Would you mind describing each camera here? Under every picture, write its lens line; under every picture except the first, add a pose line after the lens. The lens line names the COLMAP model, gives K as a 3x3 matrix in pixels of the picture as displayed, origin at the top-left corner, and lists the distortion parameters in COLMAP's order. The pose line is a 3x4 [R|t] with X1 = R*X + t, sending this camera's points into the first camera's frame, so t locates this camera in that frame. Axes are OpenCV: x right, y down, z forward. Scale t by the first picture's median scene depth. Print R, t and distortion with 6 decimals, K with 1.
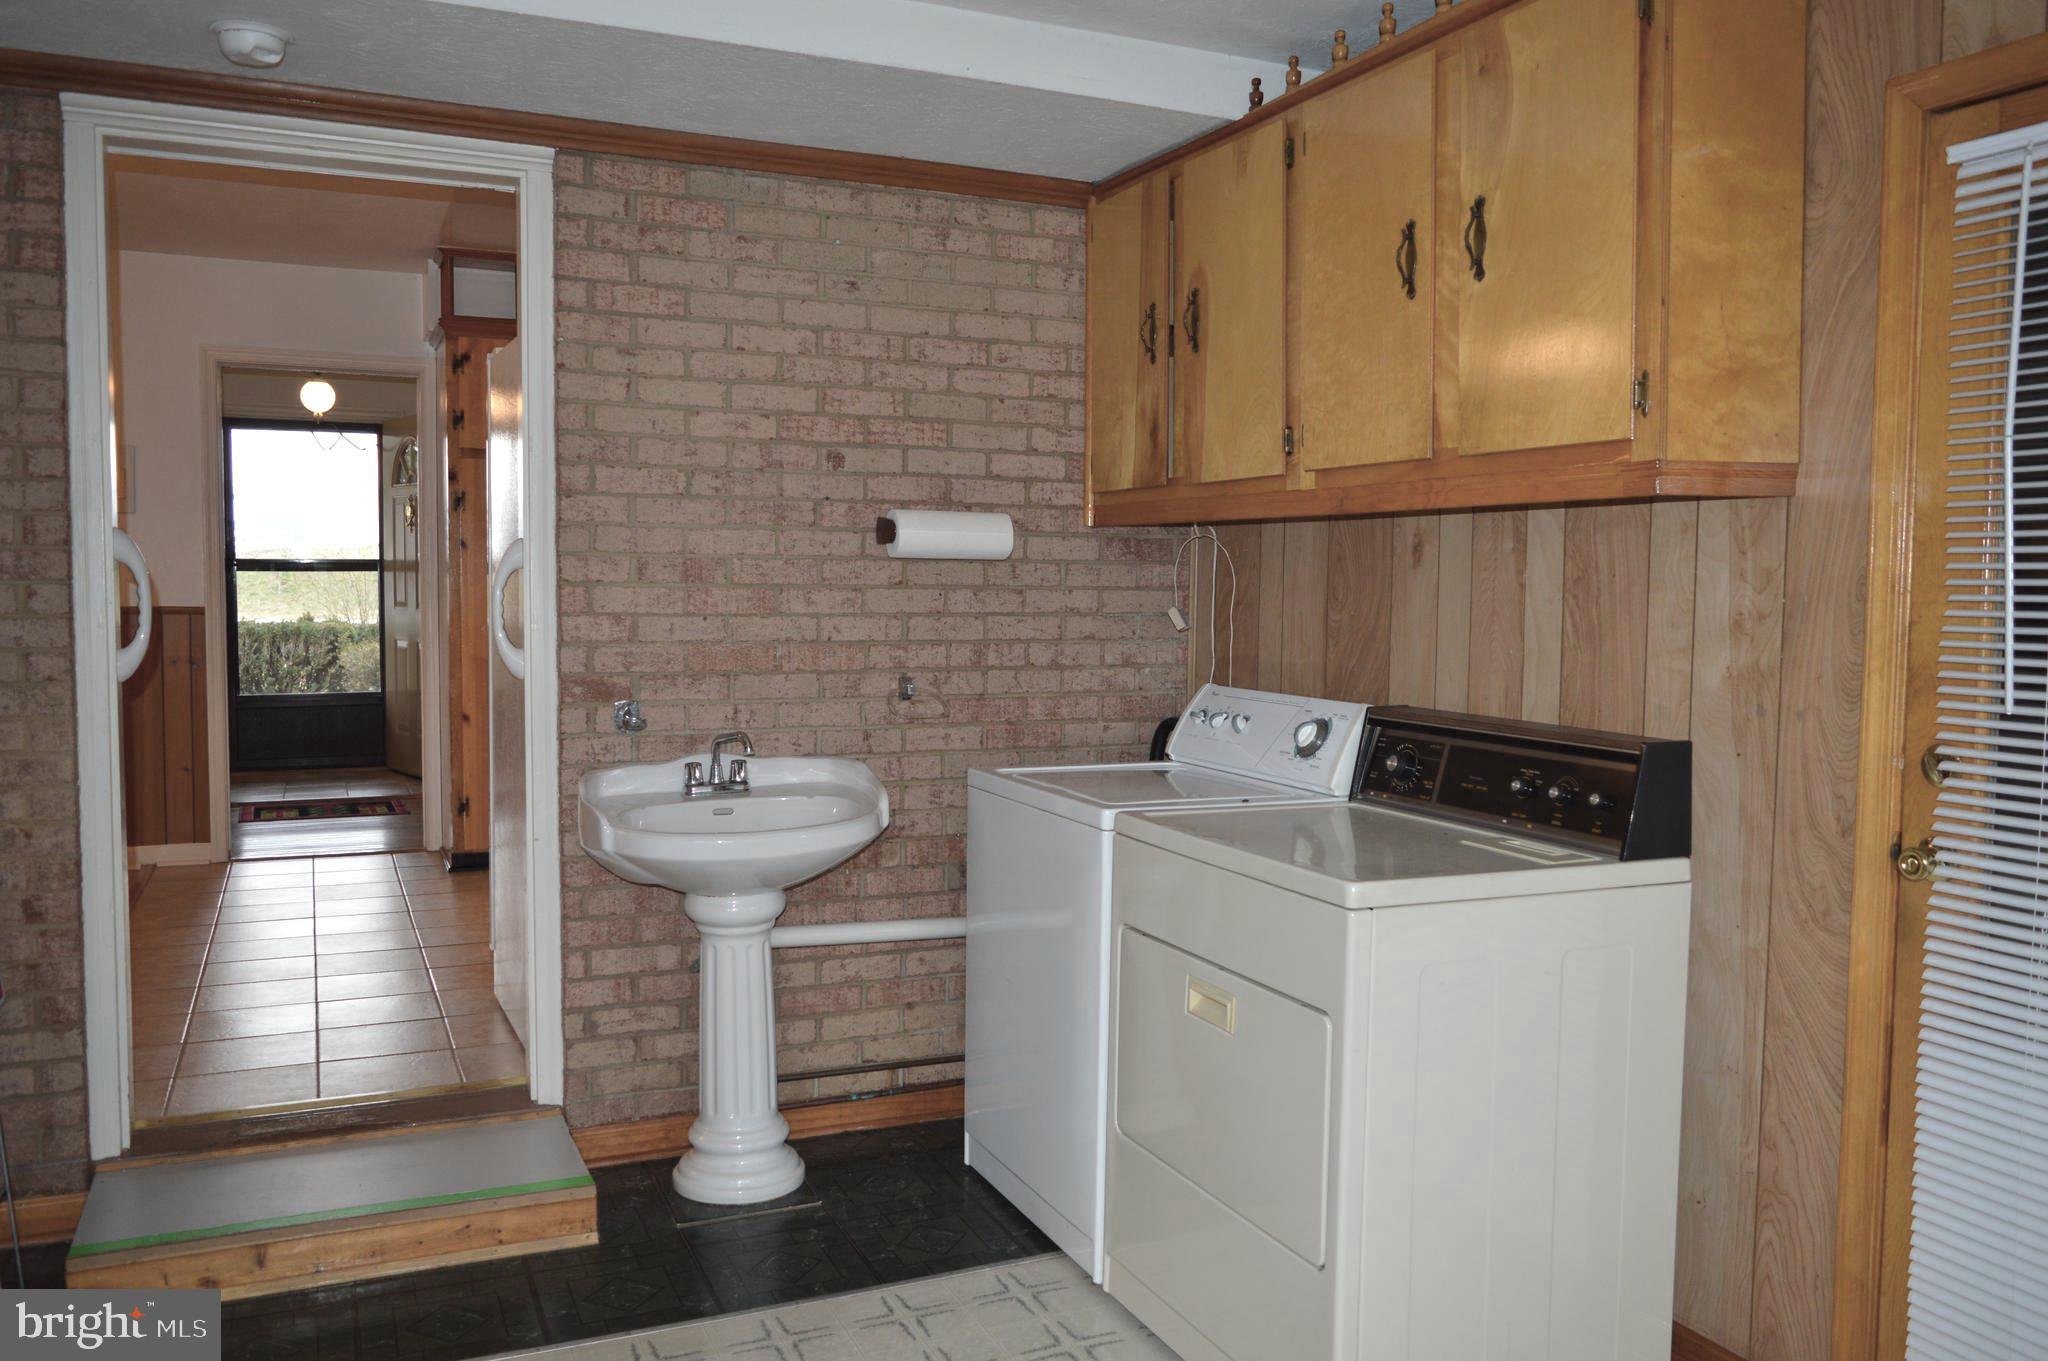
lens RADIAL K [[1607.6, 0, 1024.0], [0, 1607.6, 680.5], [0, 0, 1]] dist [-0.014861, 0.012646]
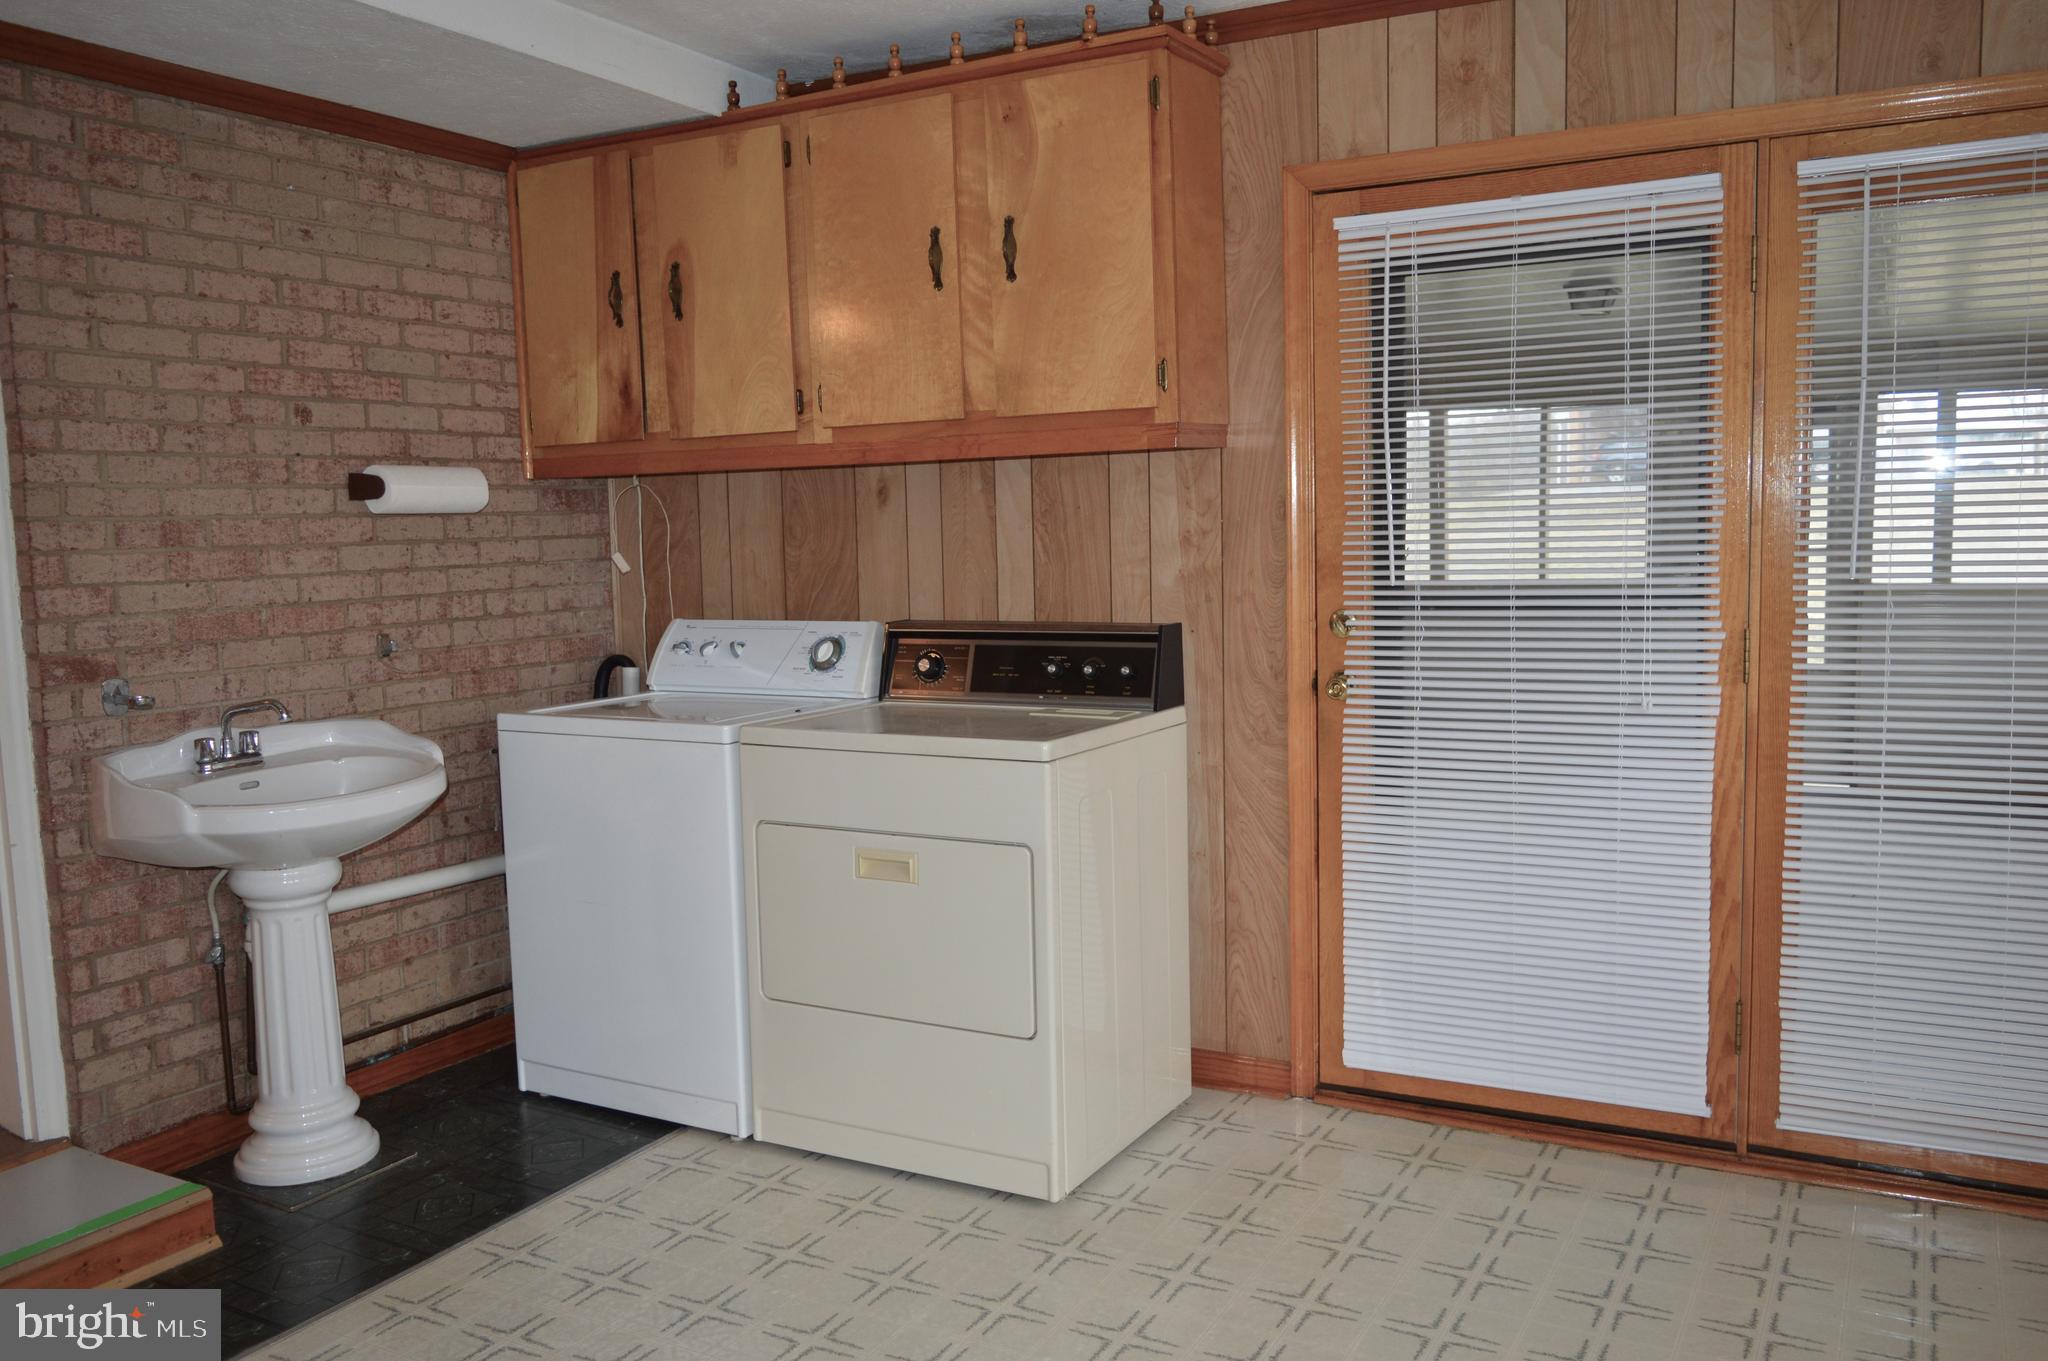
lens RADIAL K [[1607.6, 0, 1024.0], [0, 1607.6, 680.5], [0, 0, 1]] dist [-0.014861, 0.012646]
pose [[0.802819, -0.091005, 0.589236, -0.365243], [0.072110, 0.995848, 0.055556, -0.000019], [-0.591846, -0.002112, 0.806049, -0.037565]]
